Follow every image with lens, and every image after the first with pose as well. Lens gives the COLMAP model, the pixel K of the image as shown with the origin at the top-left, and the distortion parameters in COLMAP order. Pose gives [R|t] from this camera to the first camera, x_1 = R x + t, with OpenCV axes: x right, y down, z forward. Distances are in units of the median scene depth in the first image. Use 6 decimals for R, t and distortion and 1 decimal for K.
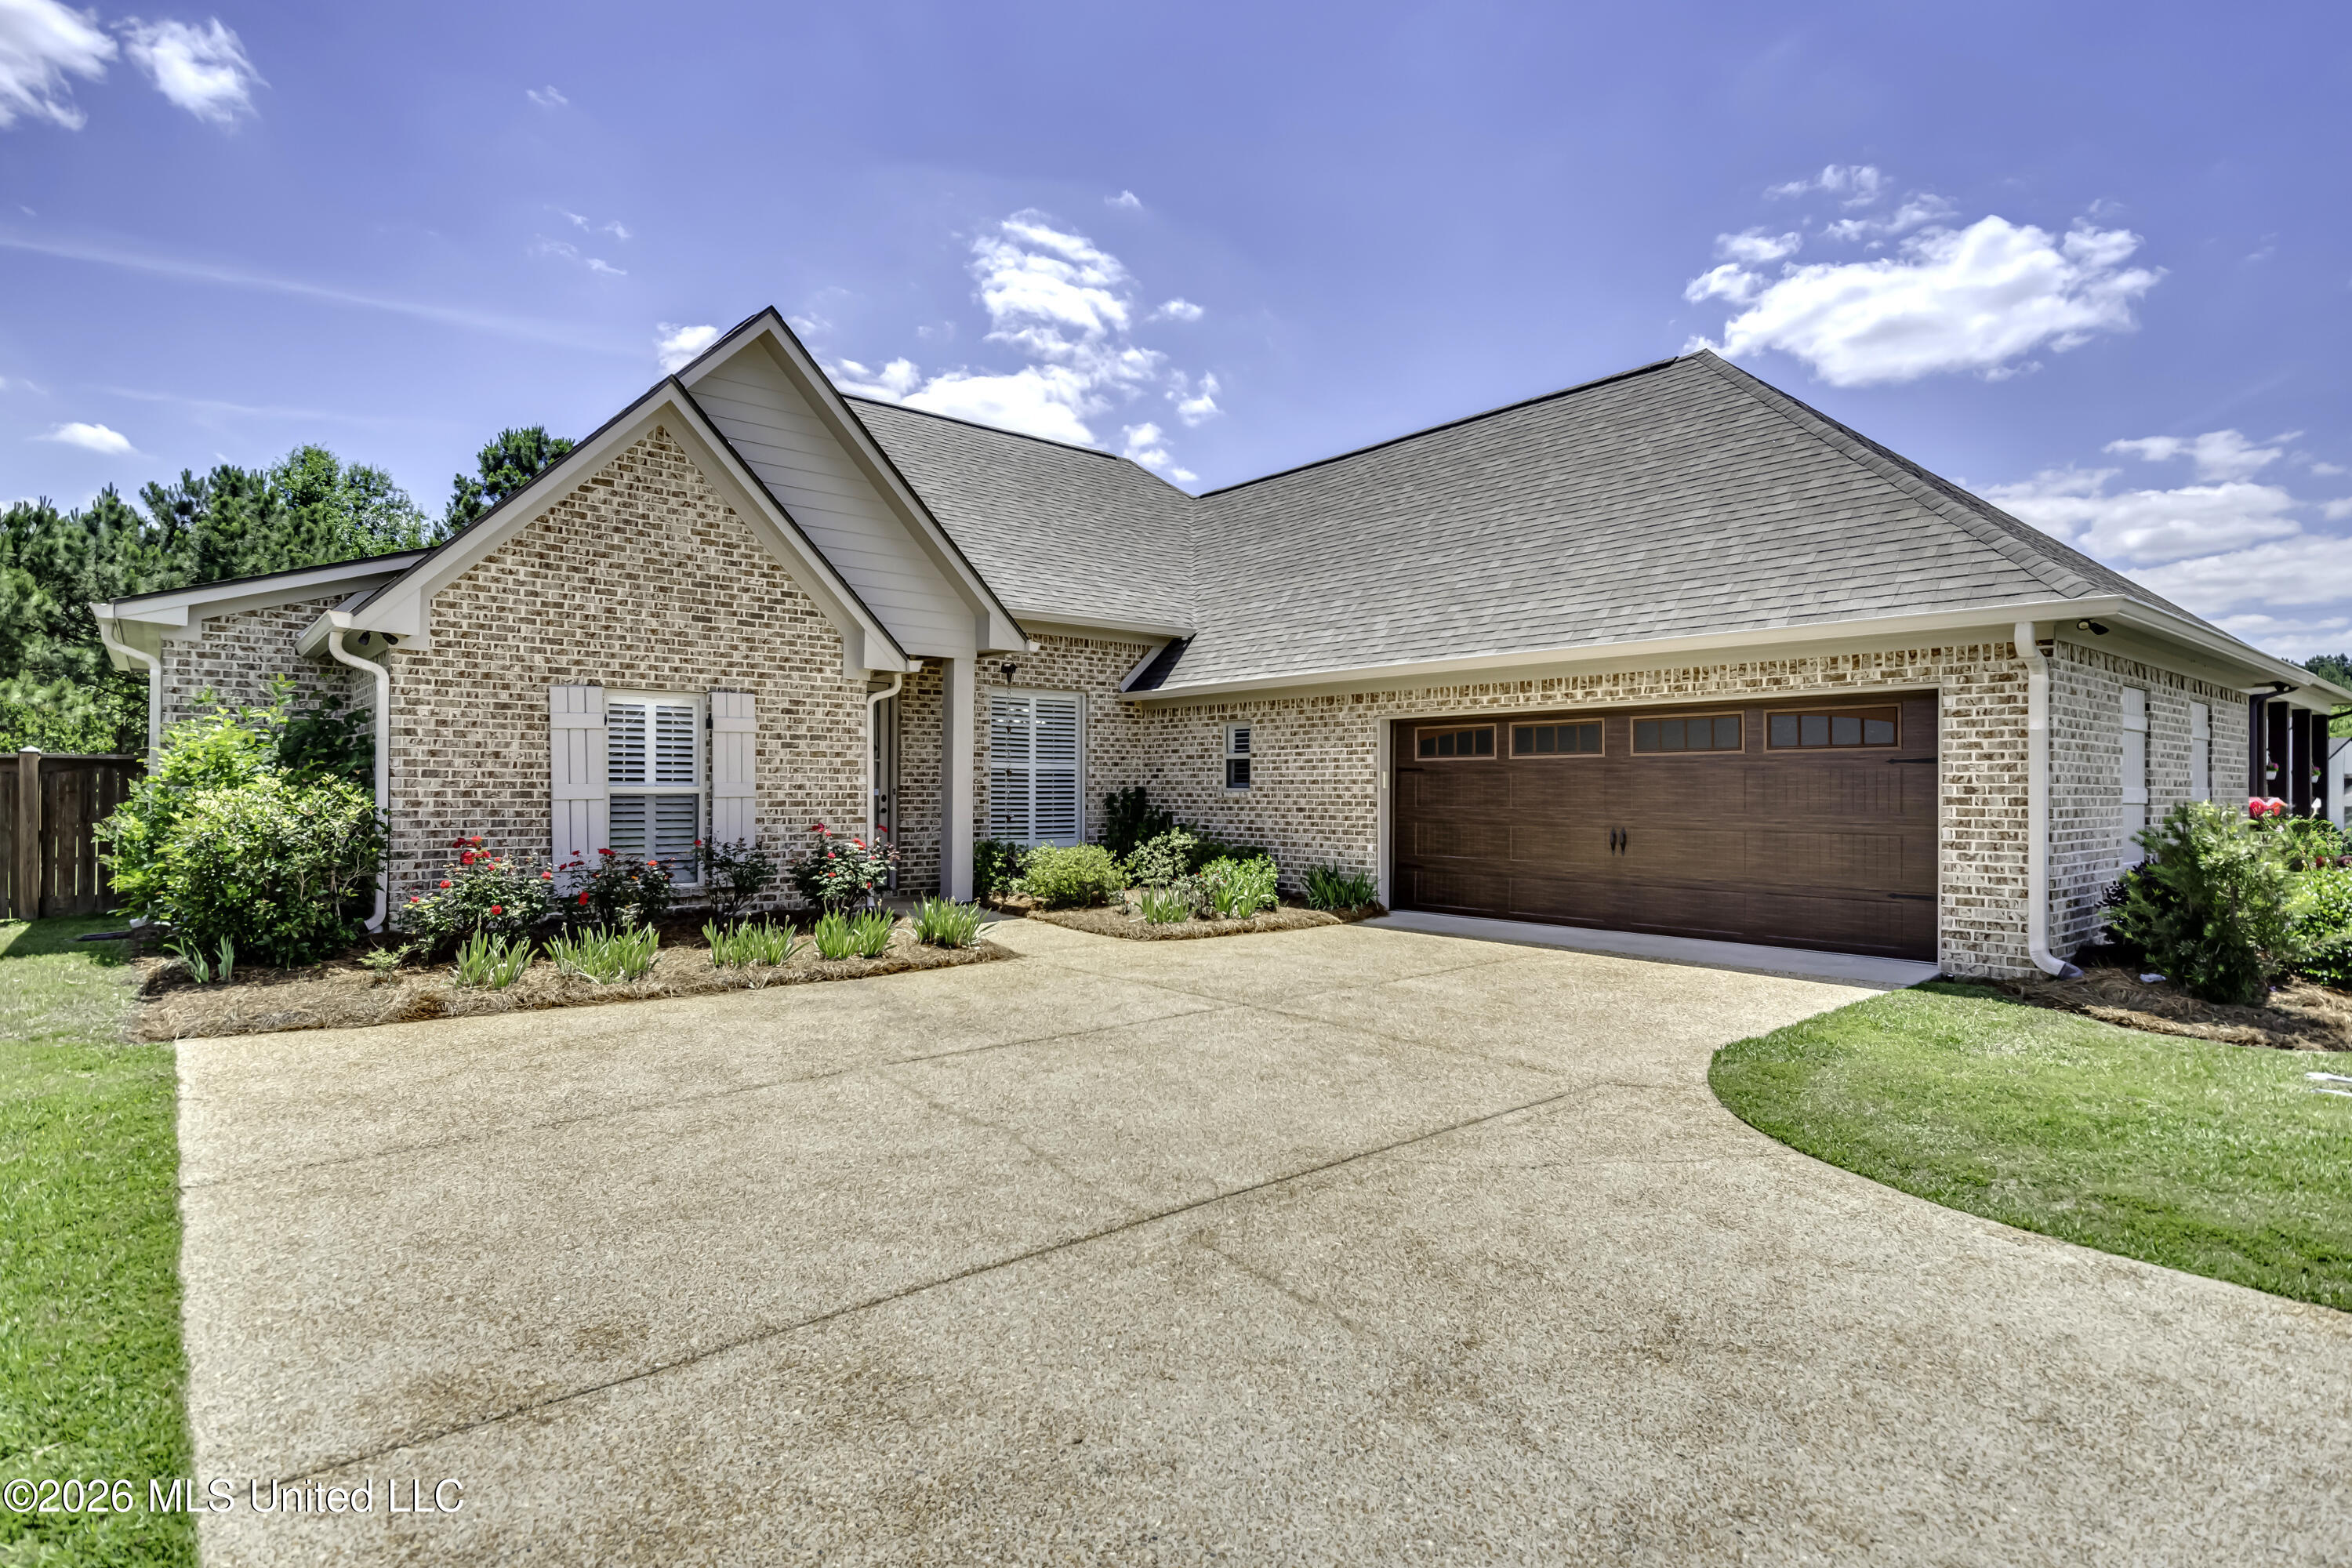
lens RADIAL K [[1204.8, 0, 1164.8], [0, 1204.8, 775.4], [0, 0, 1]] dist [0.002752, -0.004107]
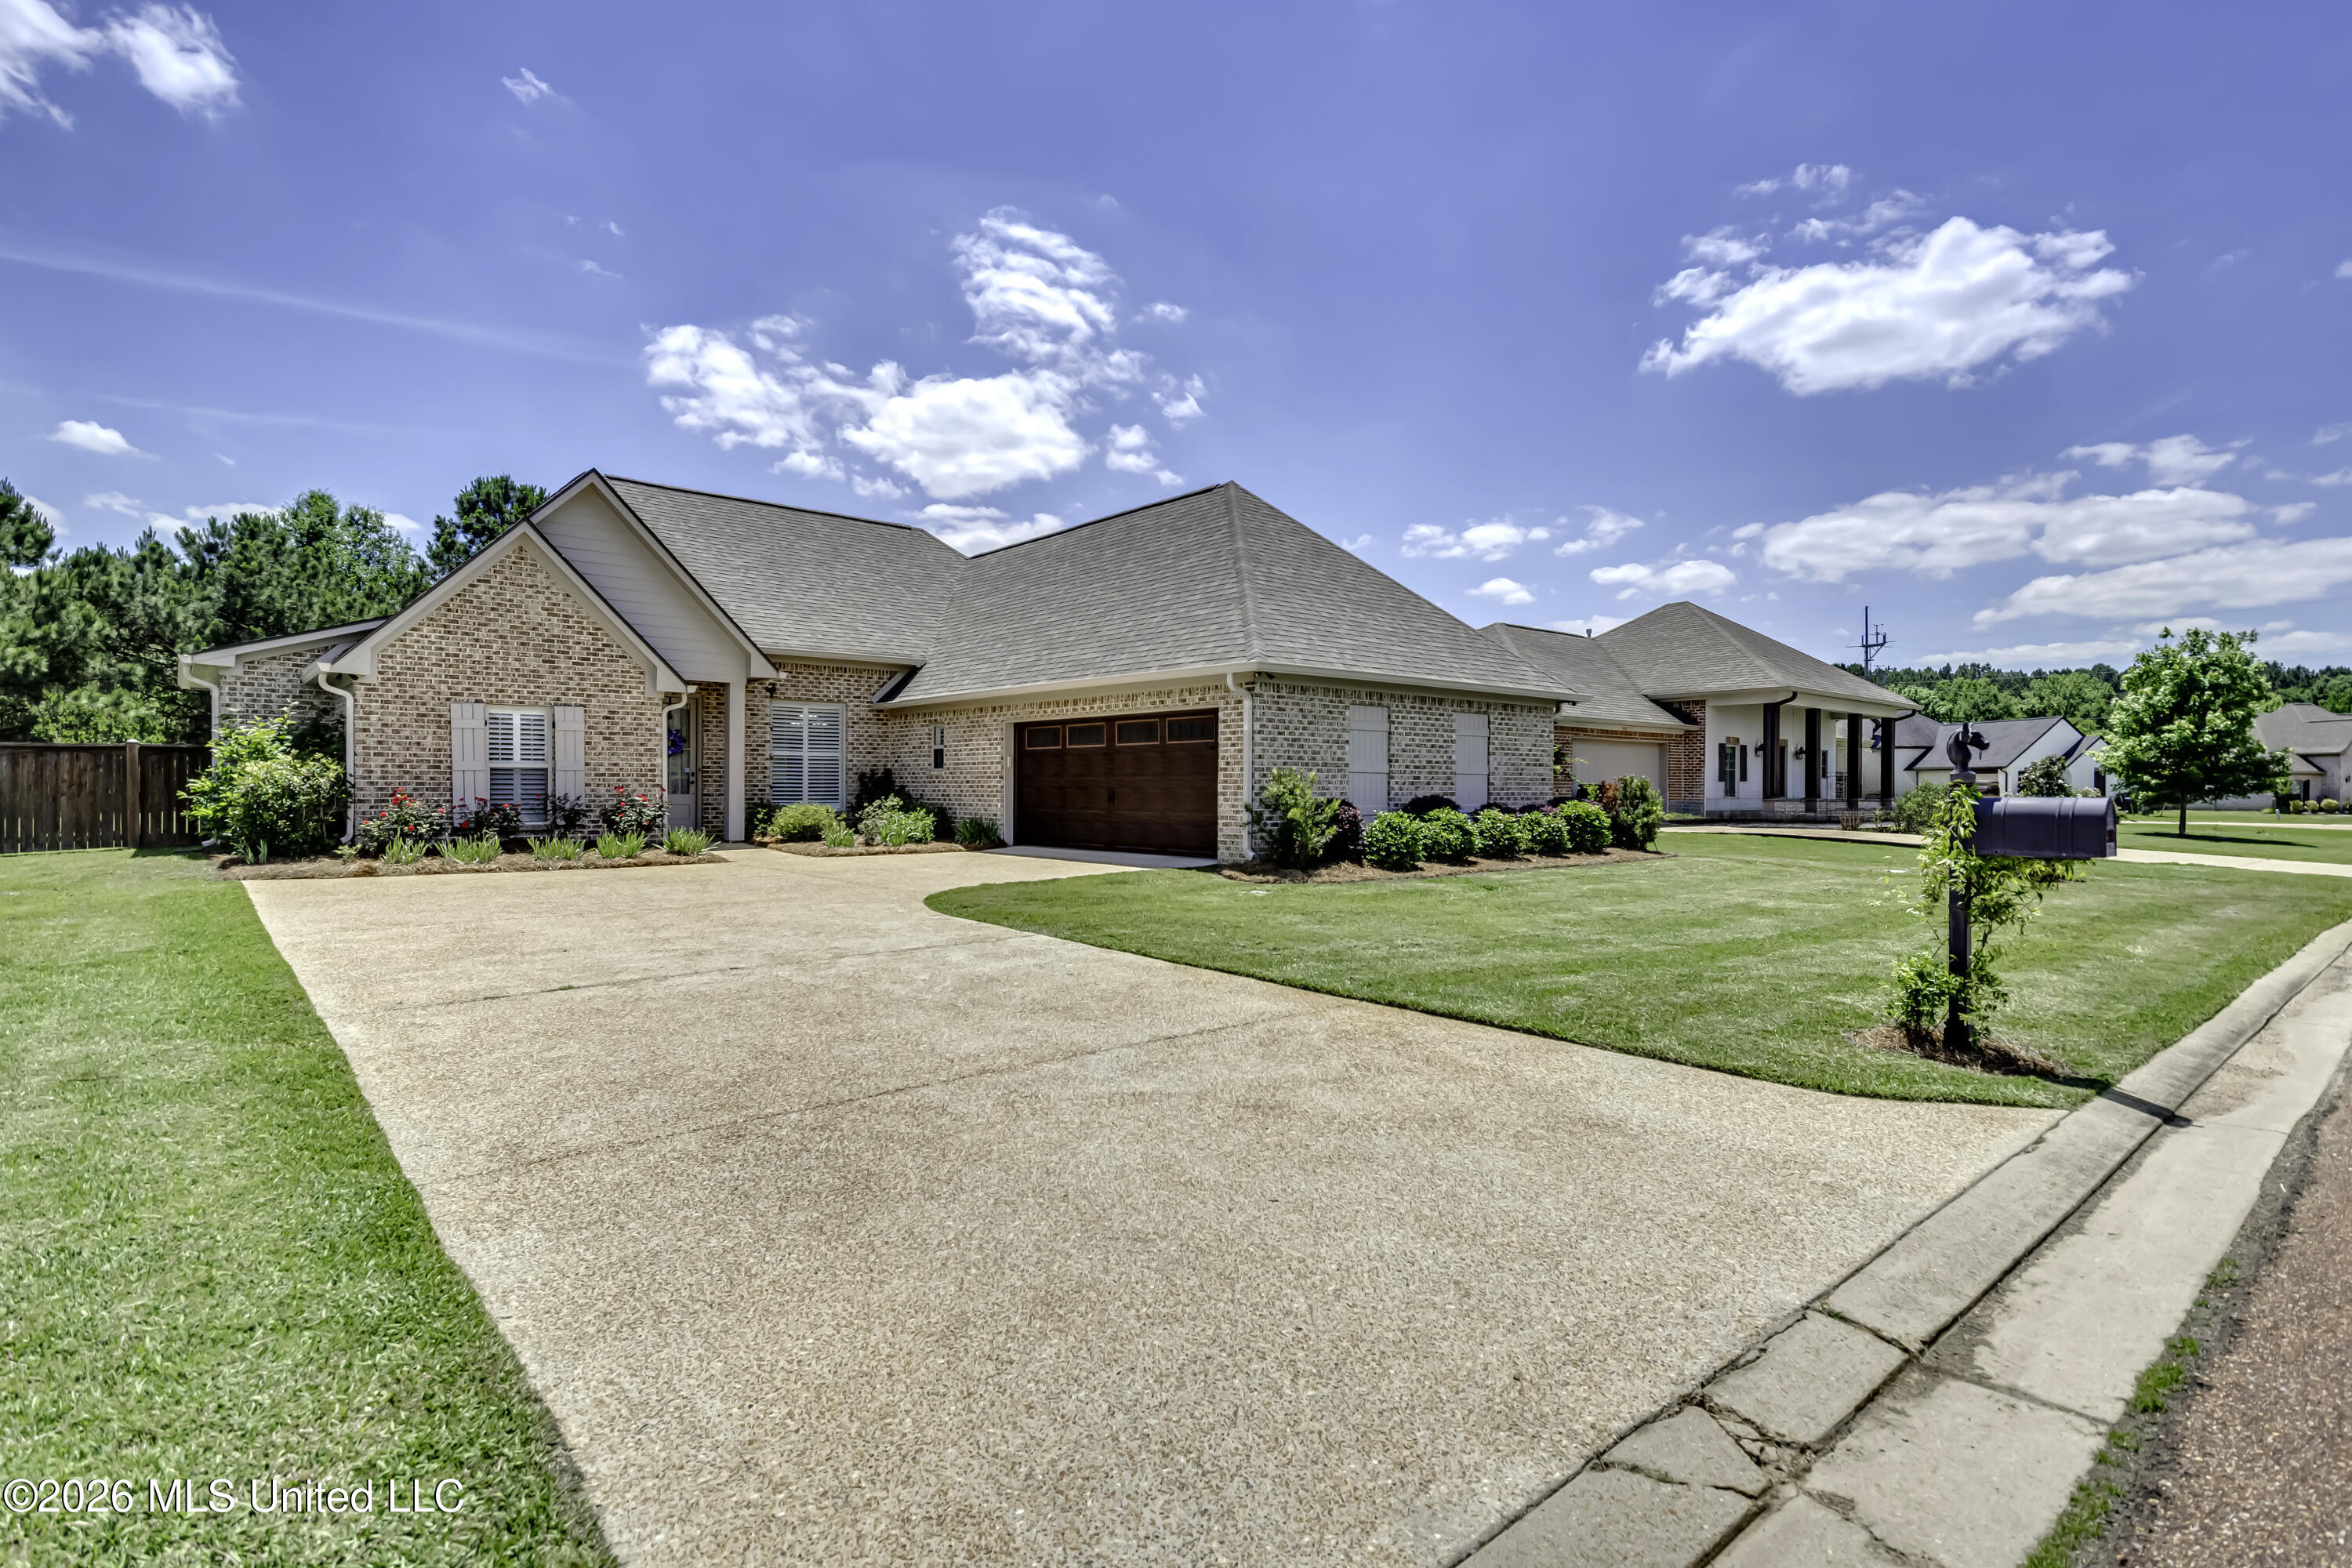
lens RADIAL K [[1204.8, 0, 1182.1], [0, 1204.8, 790.6], [0, 0, 1]] dist [0.002752, -0.004107]
pose [[0.999994, 0.000753, 0.003473, 0.431584], [-0.000808, 0.999875, 0.015793, 0.017457], [-0.003460, -0.015796, 0.999869, -0.589461]]
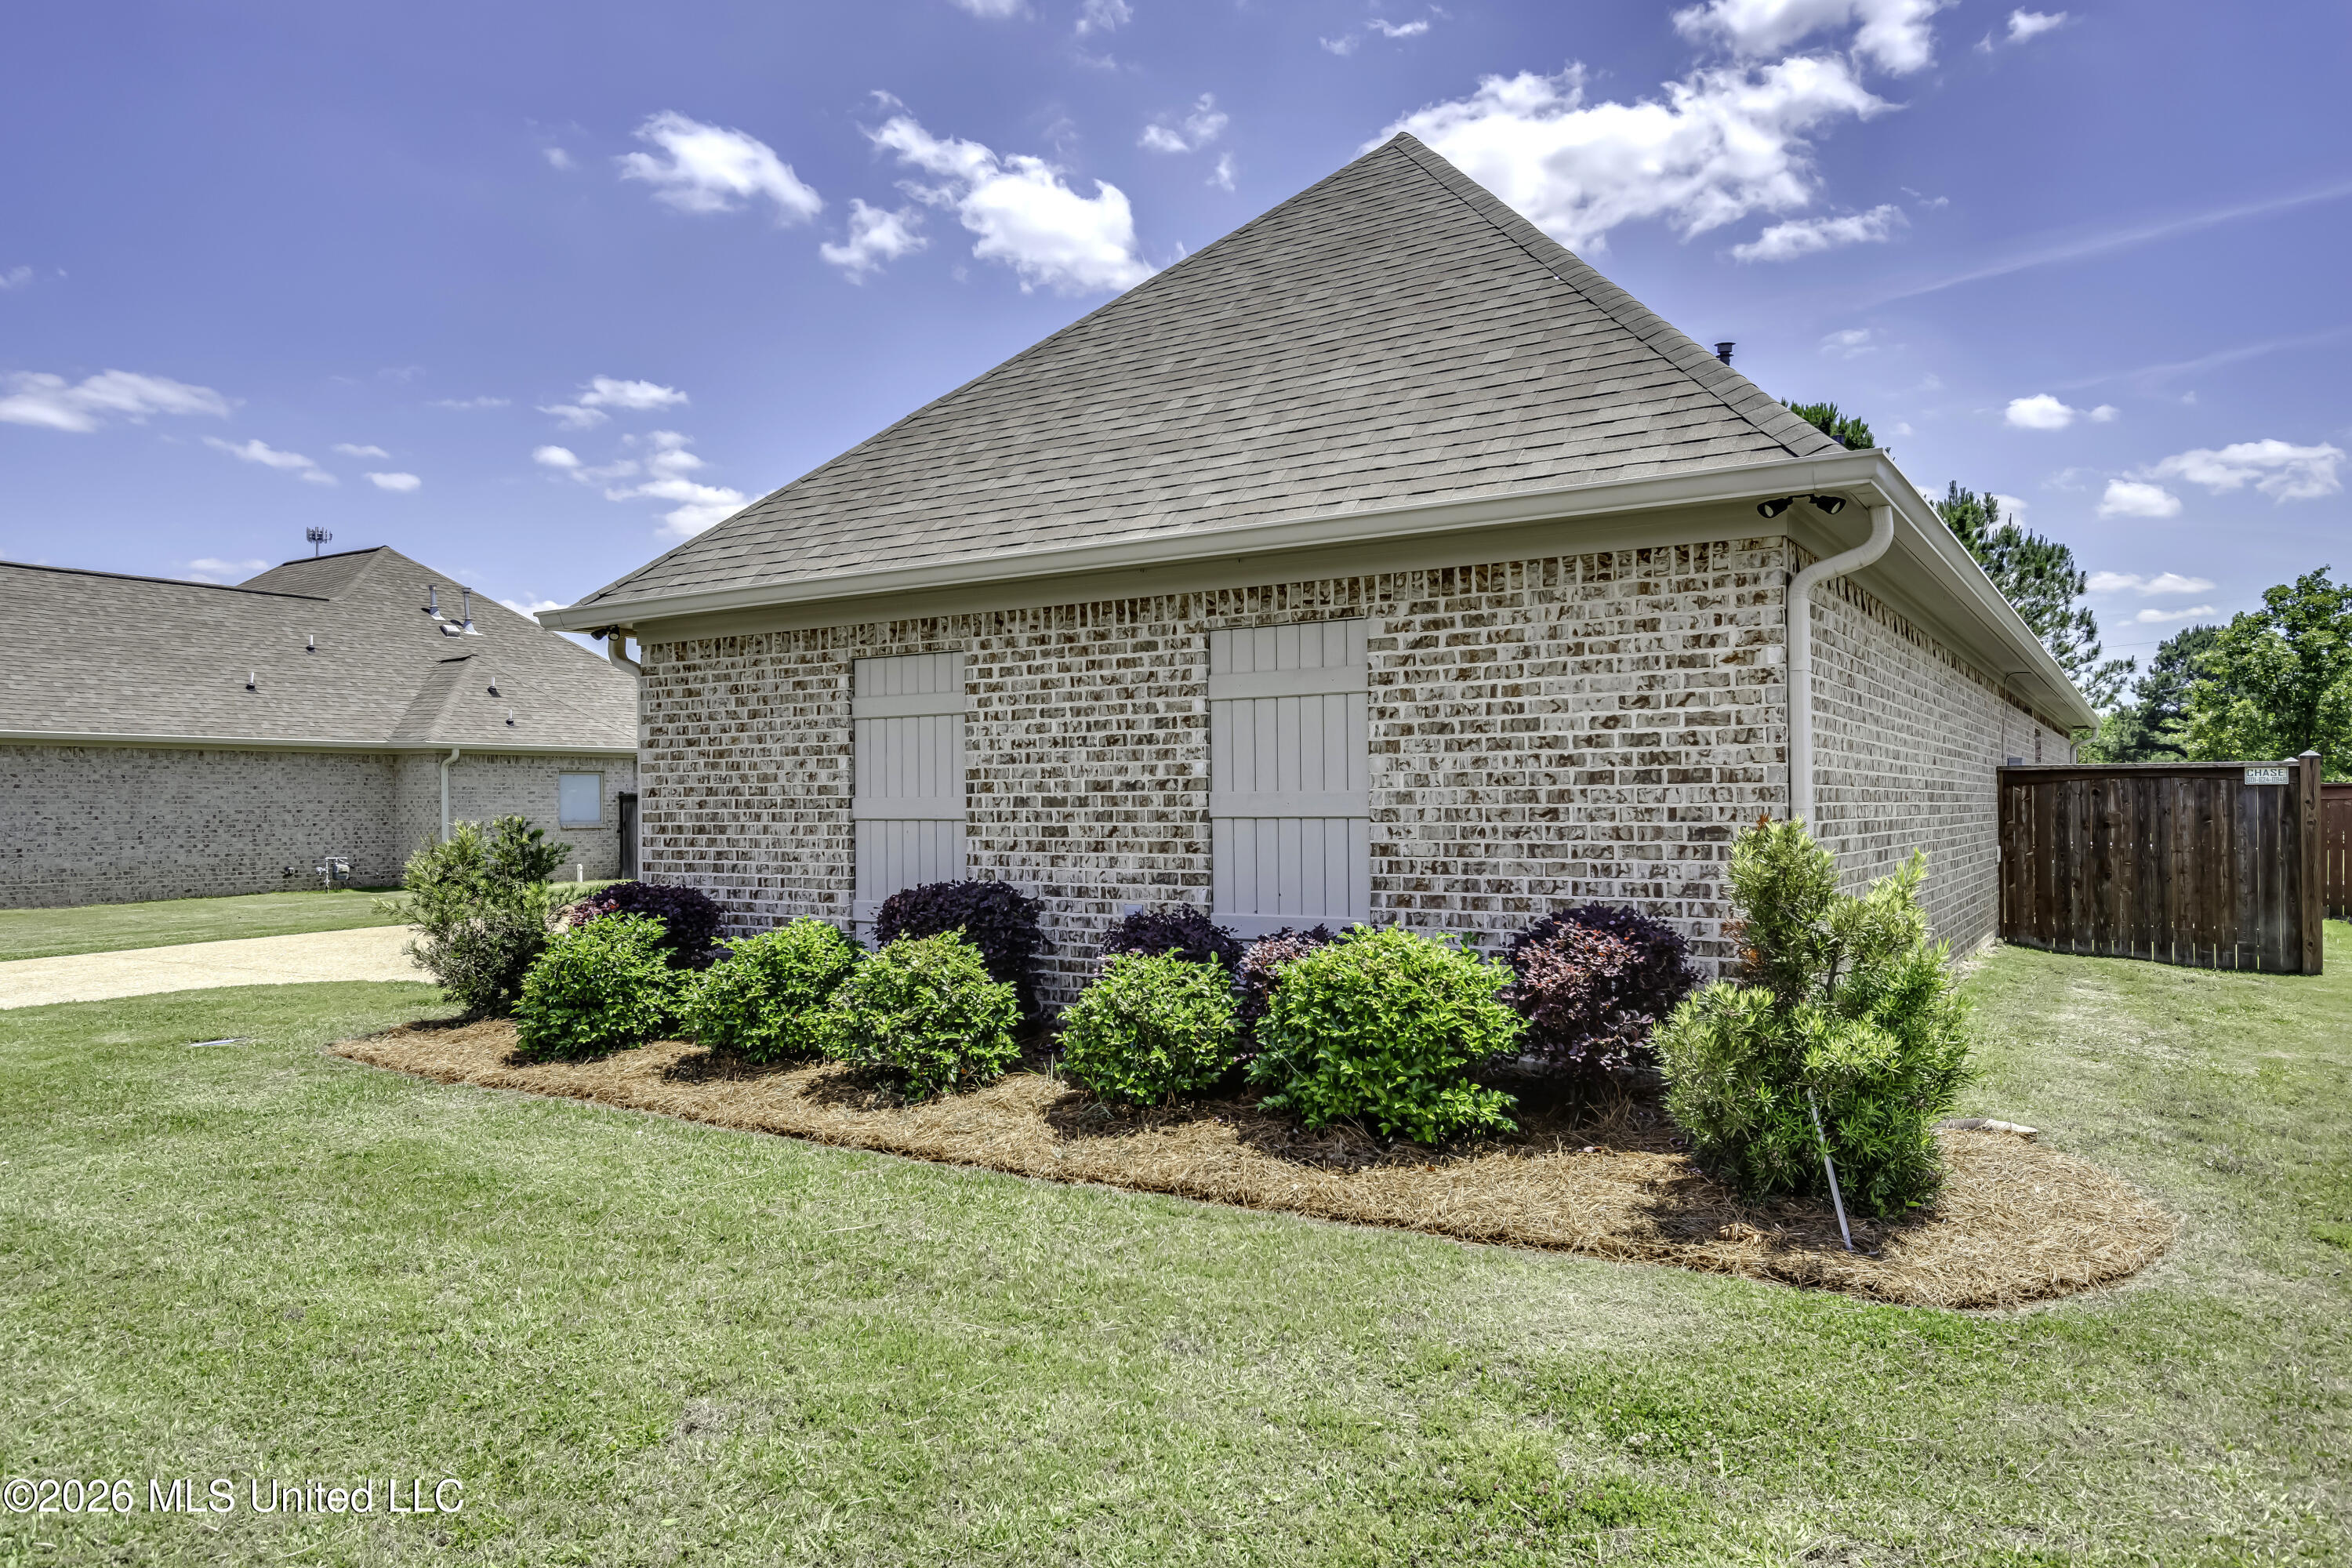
lens RADIAL K [[1497.0, 0, 1154.4], [0, 1497.0, 924.1], [0, 0, 1]] dist [0.029659, -0.001509]
pose [[0.280726, 0.069224, -0.957288, 1.381835], [0.019296, 0.996787, 0.077739, 0.014998], [0.959594, -0.040296, 0.278488, 0.725364]]
